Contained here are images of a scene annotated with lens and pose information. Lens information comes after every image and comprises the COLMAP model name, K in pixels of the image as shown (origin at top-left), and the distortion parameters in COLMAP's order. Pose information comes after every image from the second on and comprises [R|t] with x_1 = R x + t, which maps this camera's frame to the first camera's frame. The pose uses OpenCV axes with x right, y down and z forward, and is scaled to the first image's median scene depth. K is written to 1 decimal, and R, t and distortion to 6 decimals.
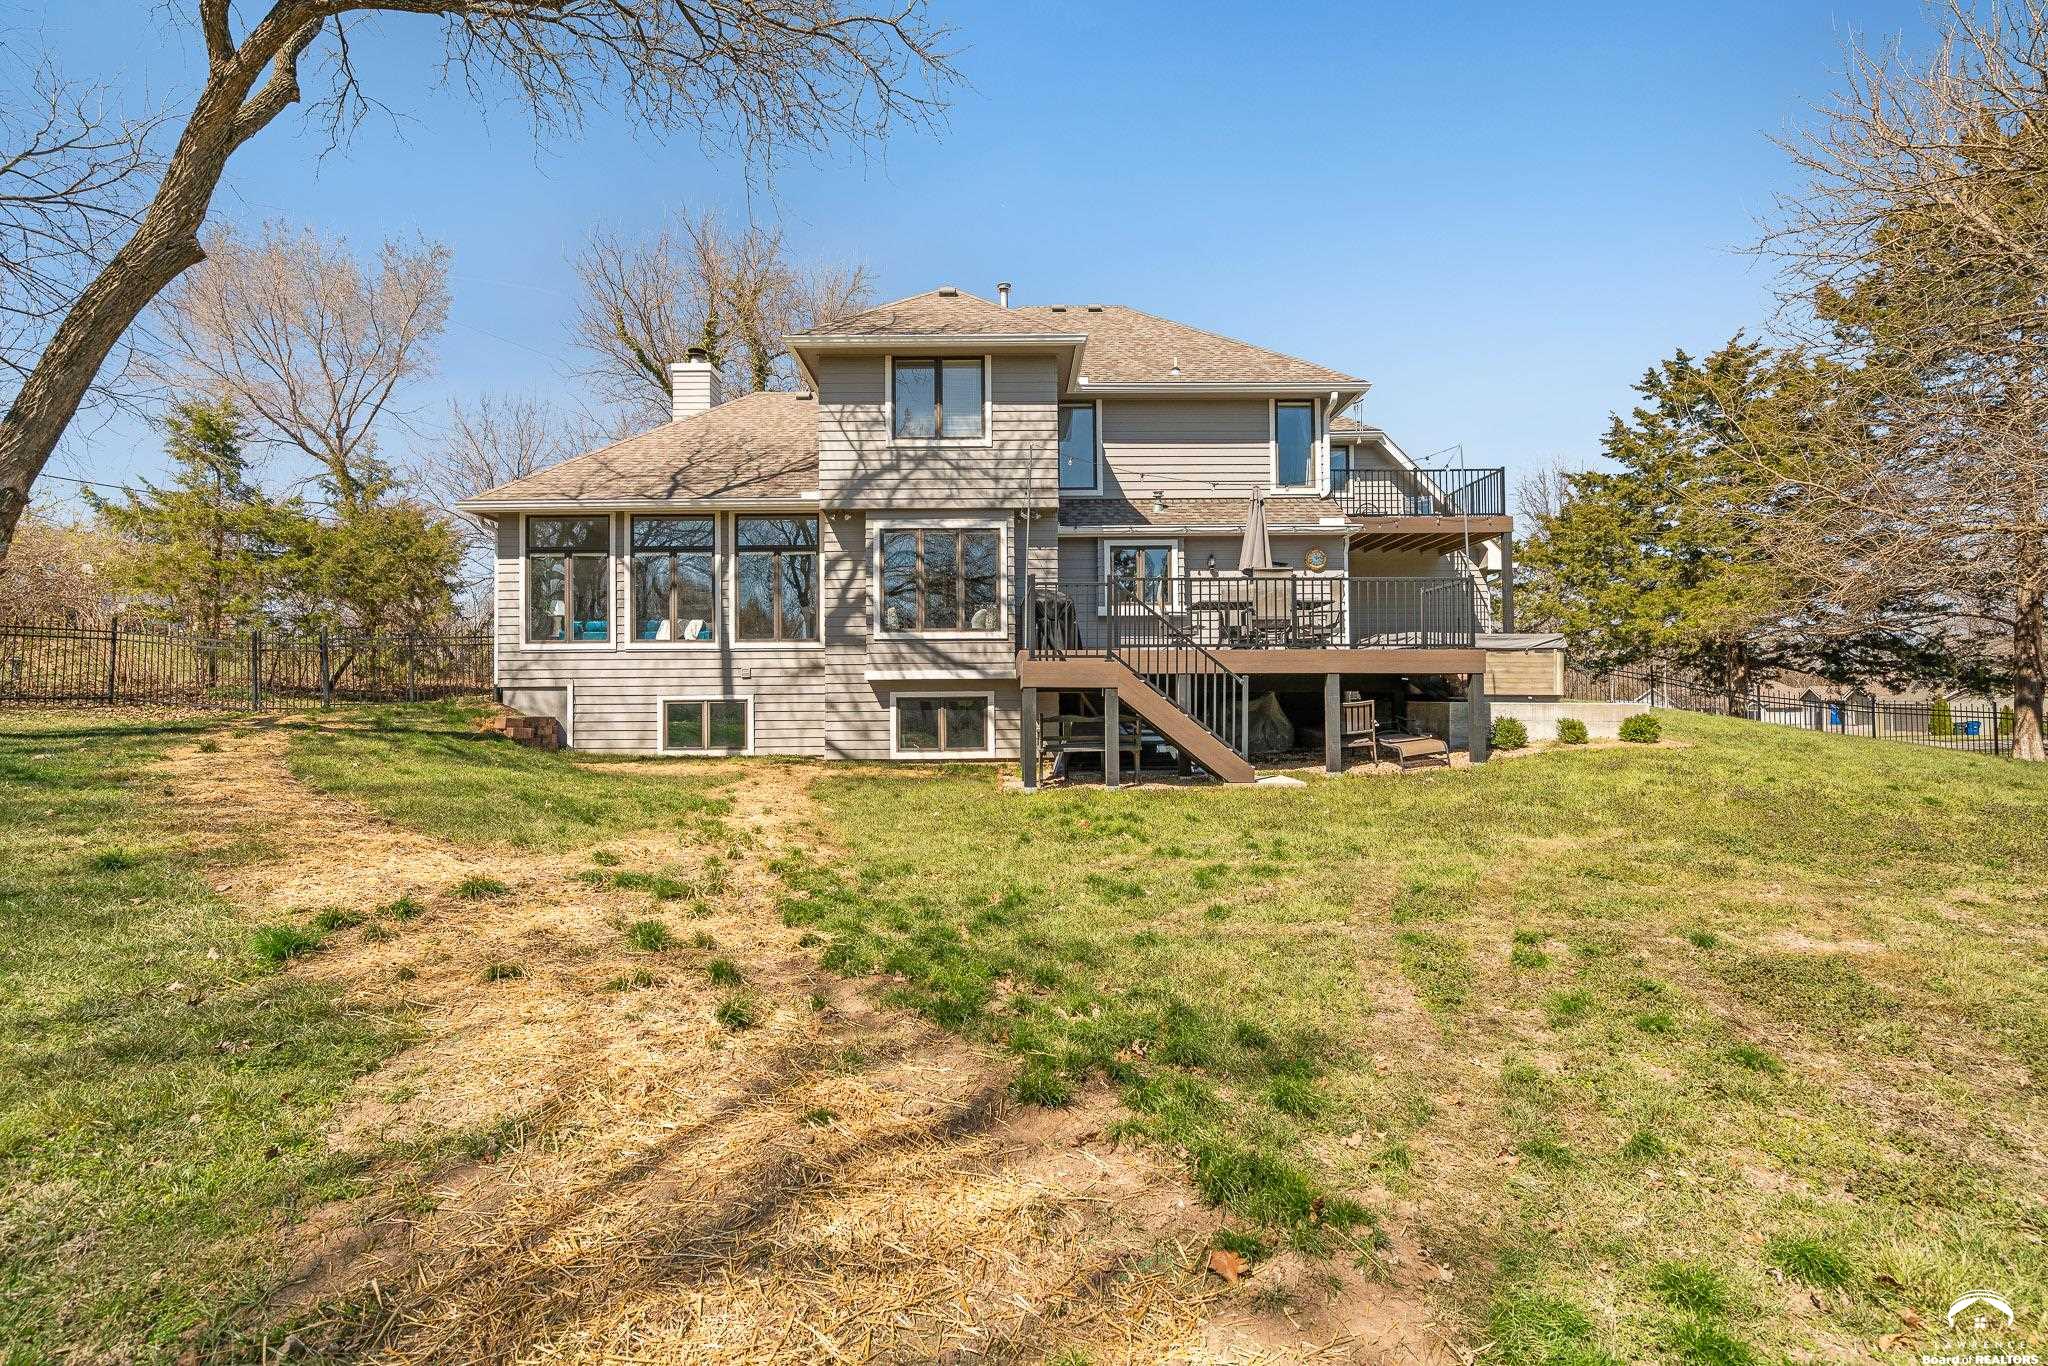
lens RADIAL K [[979.4, 0, 1009.8], [0, 979.4, 718.9], [0, 0, 1]] dist [0.001519, 0.000888]
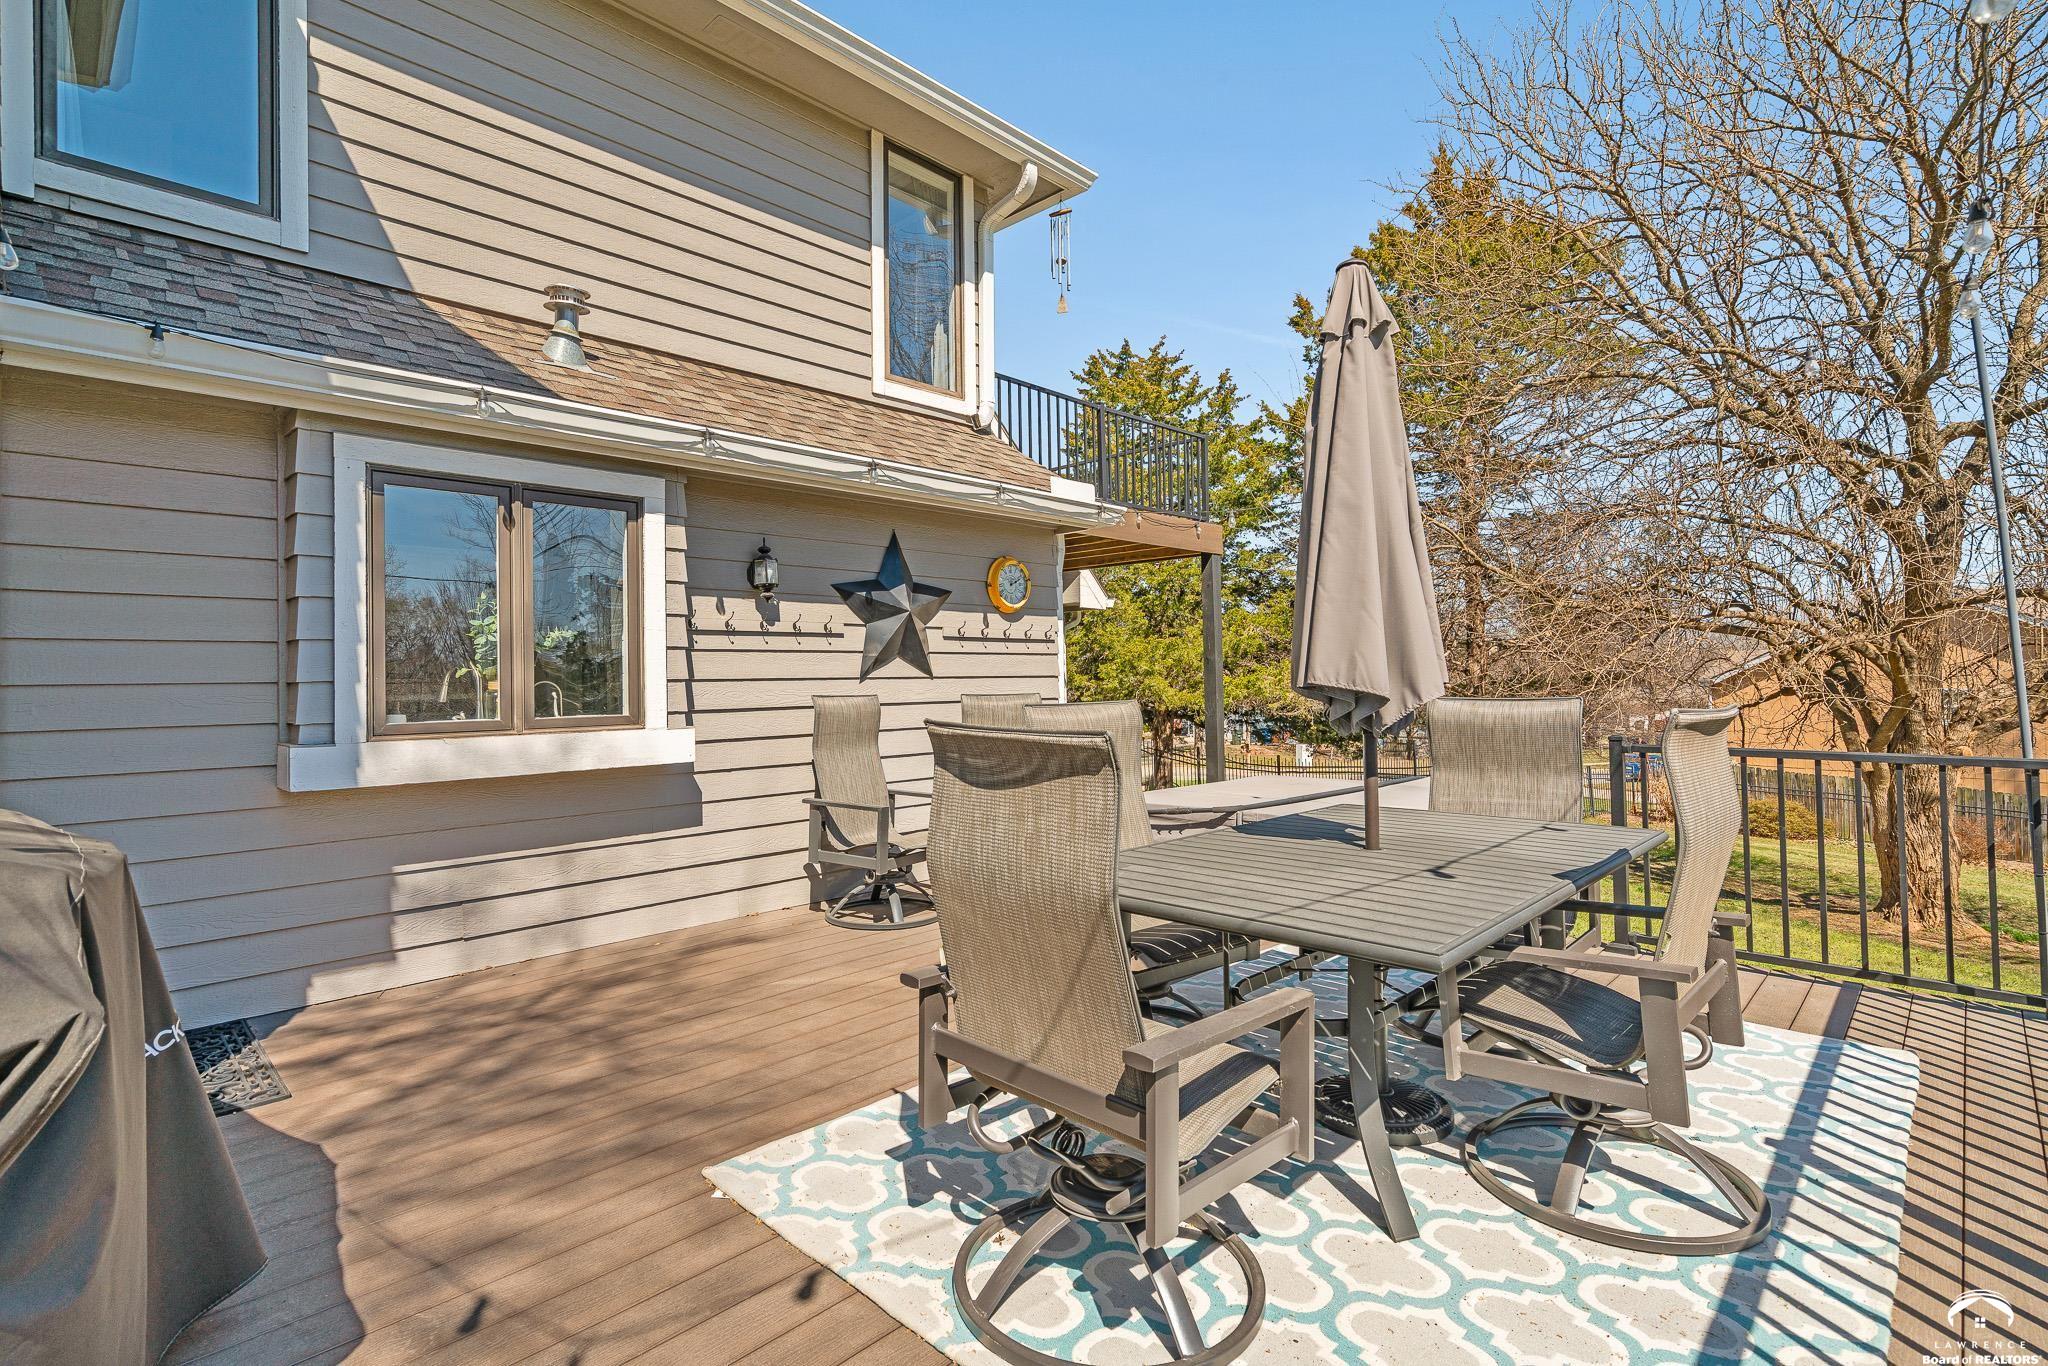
lens RADIAL K [[960.8, 0, 990.0], [0, 960.8, 654.7], [0, 0, 1]] dist [0.000769, 0.000291]
pose [[0.702934, 0.015617, 0.711083, 0.047276], [0.012726, 0.999323, -0.034528, -0.121048], [-0.711141, 0.033320, 0.702259, 0.728963]]
